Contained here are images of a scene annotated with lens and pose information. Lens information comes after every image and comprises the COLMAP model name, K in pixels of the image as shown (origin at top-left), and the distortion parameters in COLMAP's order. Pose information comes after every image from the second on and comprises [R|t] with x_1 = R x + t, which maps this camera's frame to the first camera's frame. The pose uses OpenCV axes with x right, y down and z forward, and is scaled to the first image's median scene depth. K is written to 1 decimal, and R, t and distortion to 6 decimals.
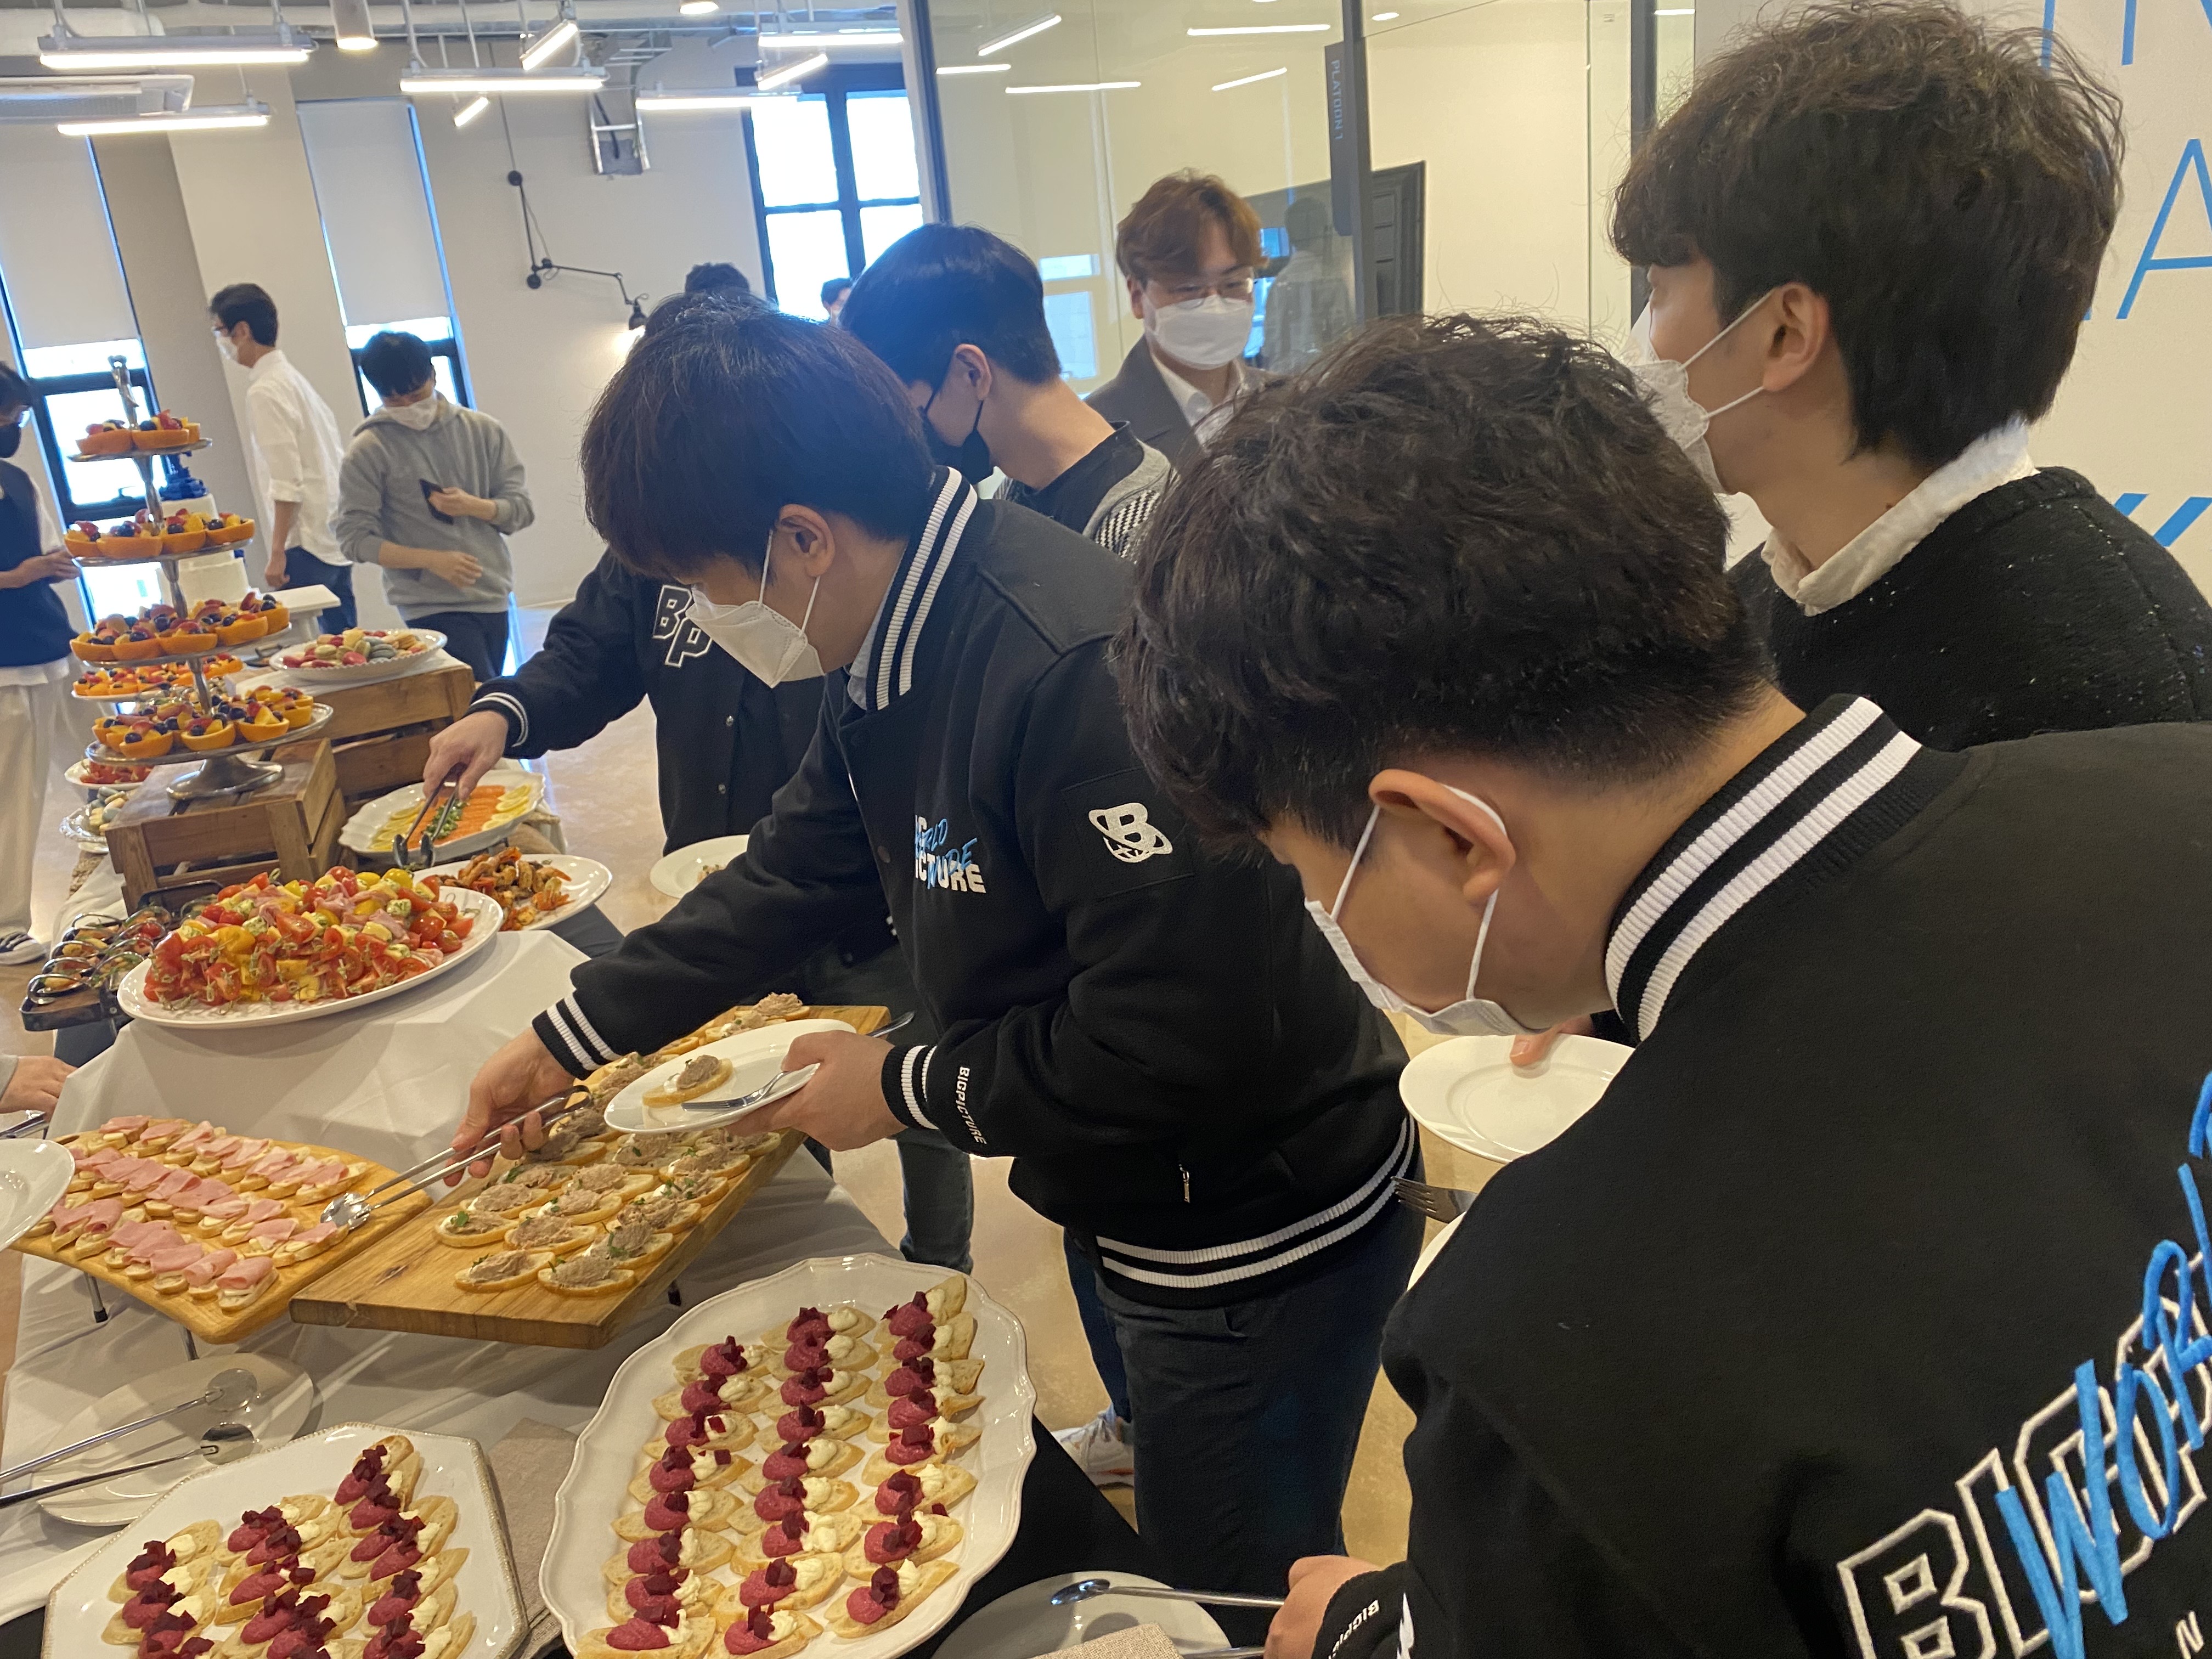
lens RADIAL K [[1680.9, 0, 1105.3], [0, 1680.9, 827.6], [0, 0, 1]] dist [0.002153, 0.000363]
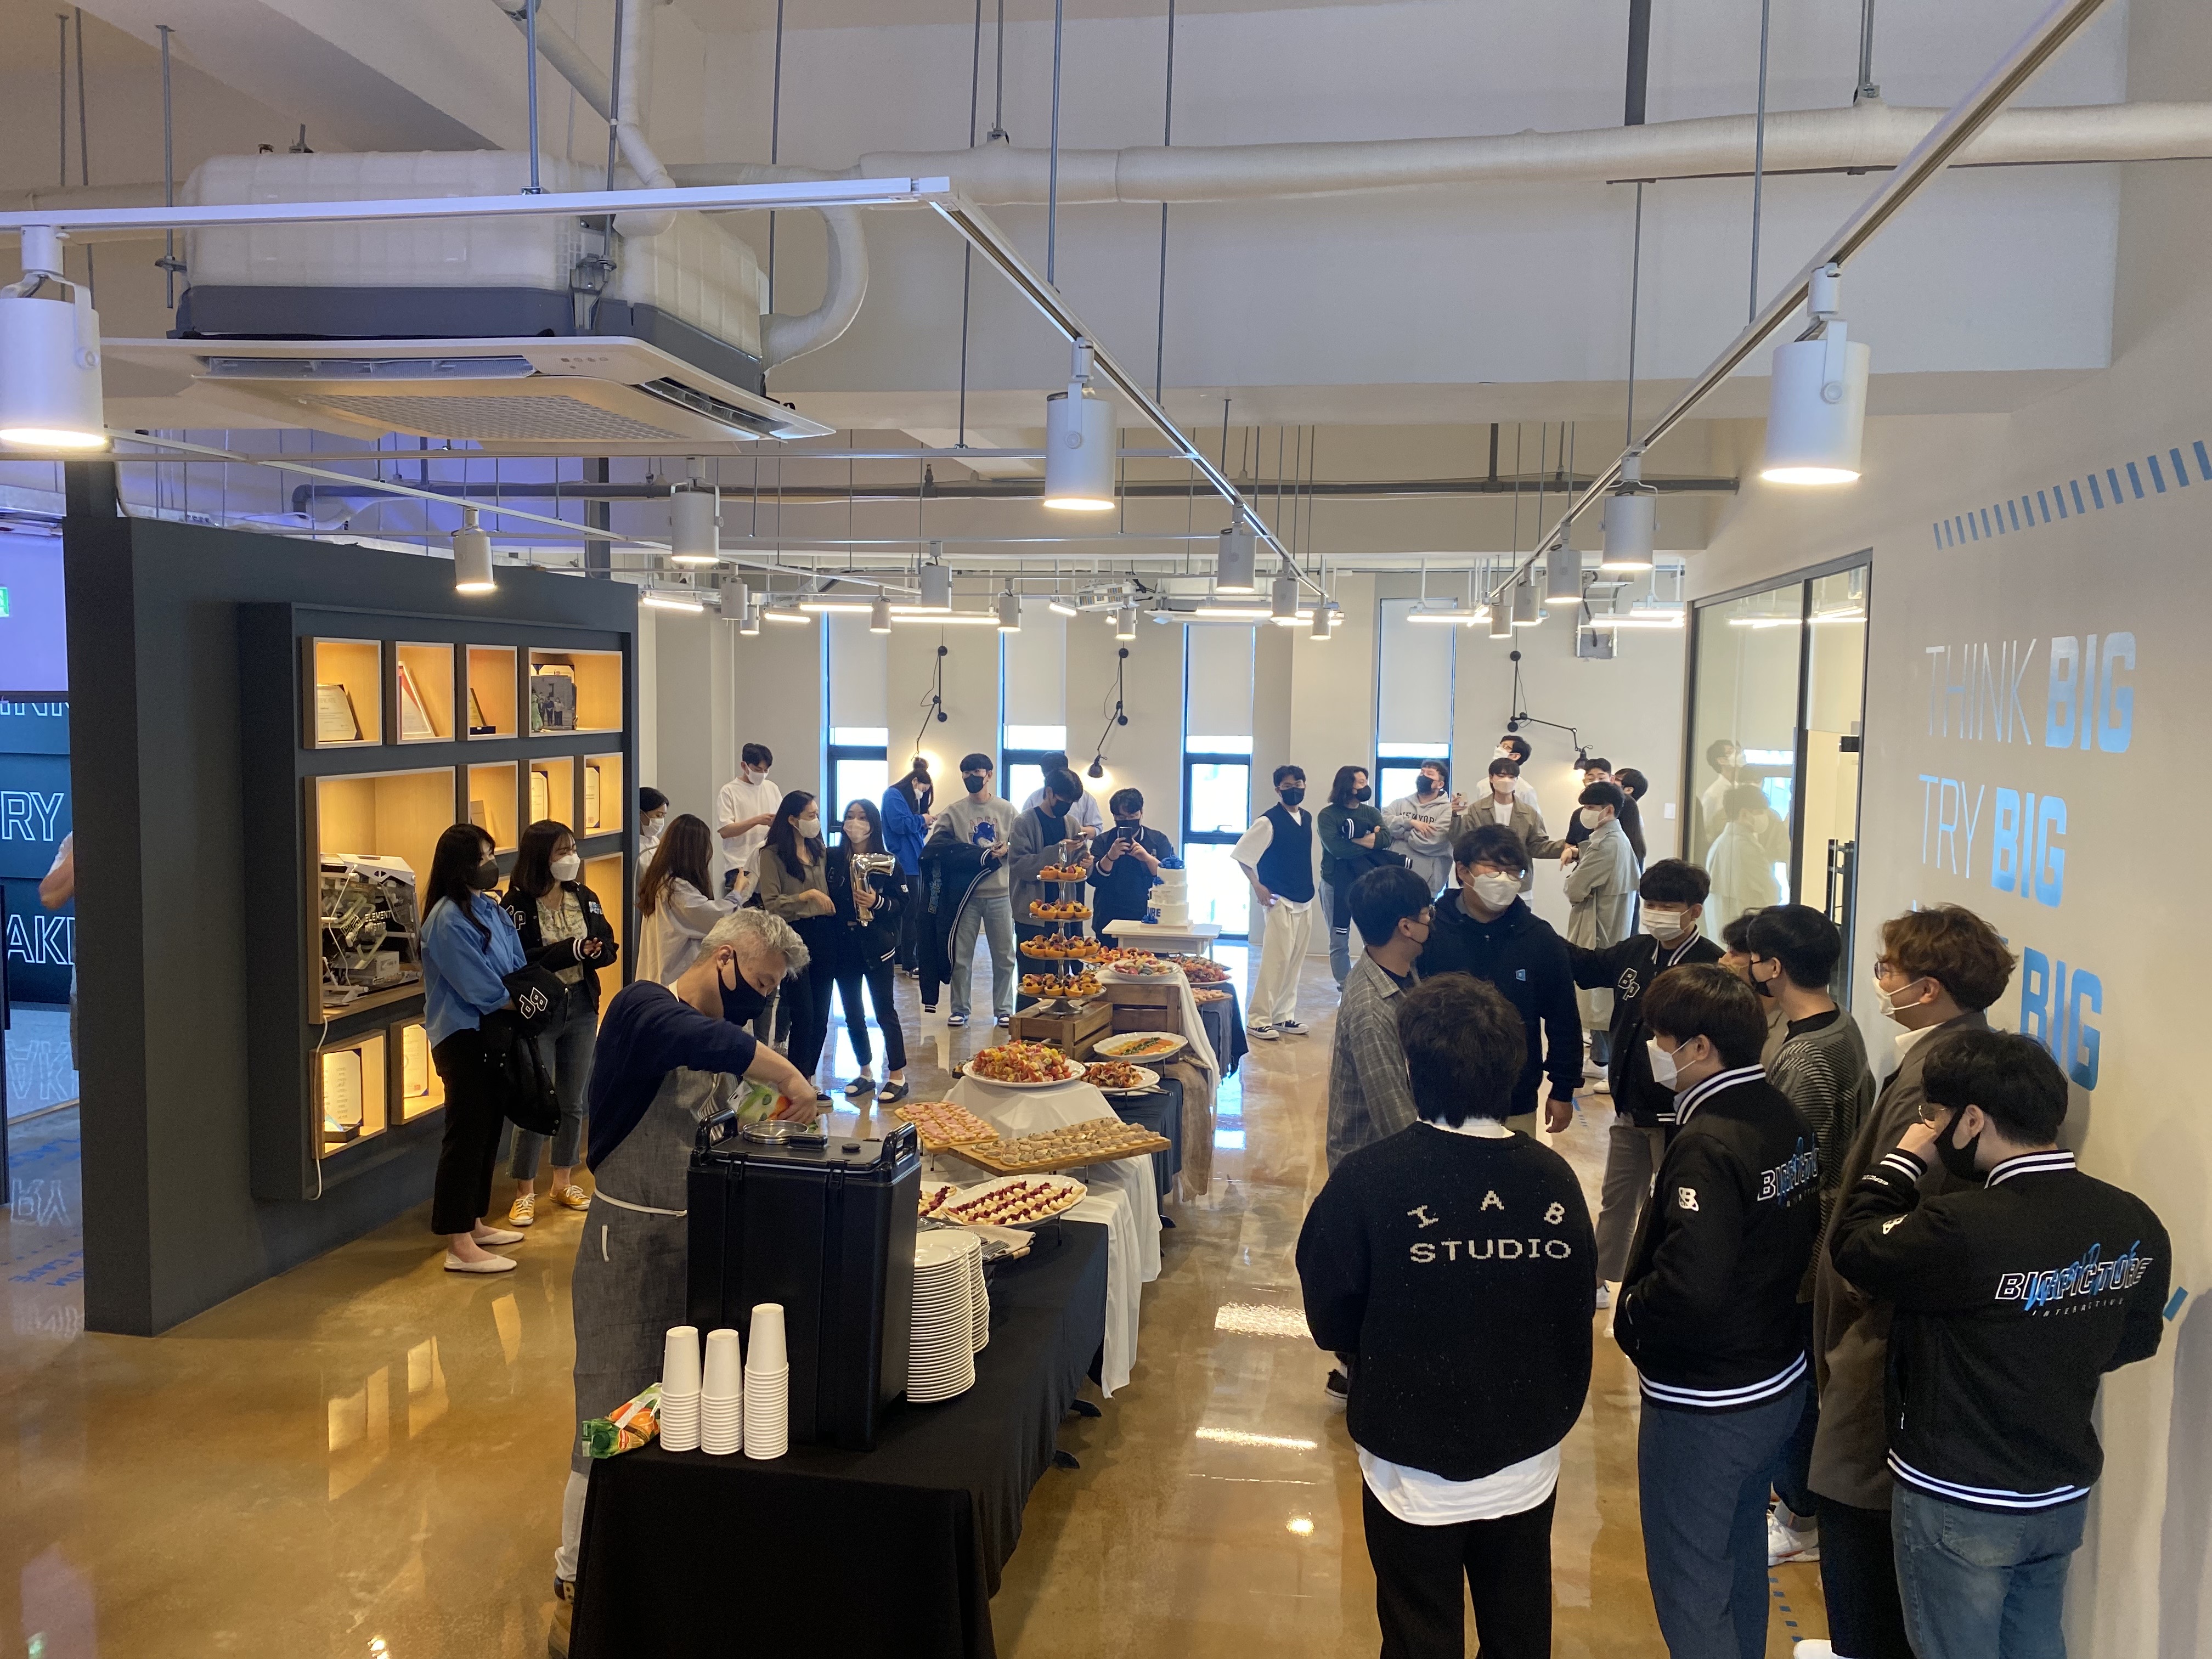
lens RADIAL K [[1680.9, 0, 1104.3], [0, 1680.9, 824.6], [0, 0, 1]] dist [0.002153, 0.000363]
pose [[0.776172, 0.156871, -0.610695, 1.353161], [-0.276926, 0.954953, -0.106661, -0.059338], [0.566453, 0.251904, 0.784649, -1.305487]]
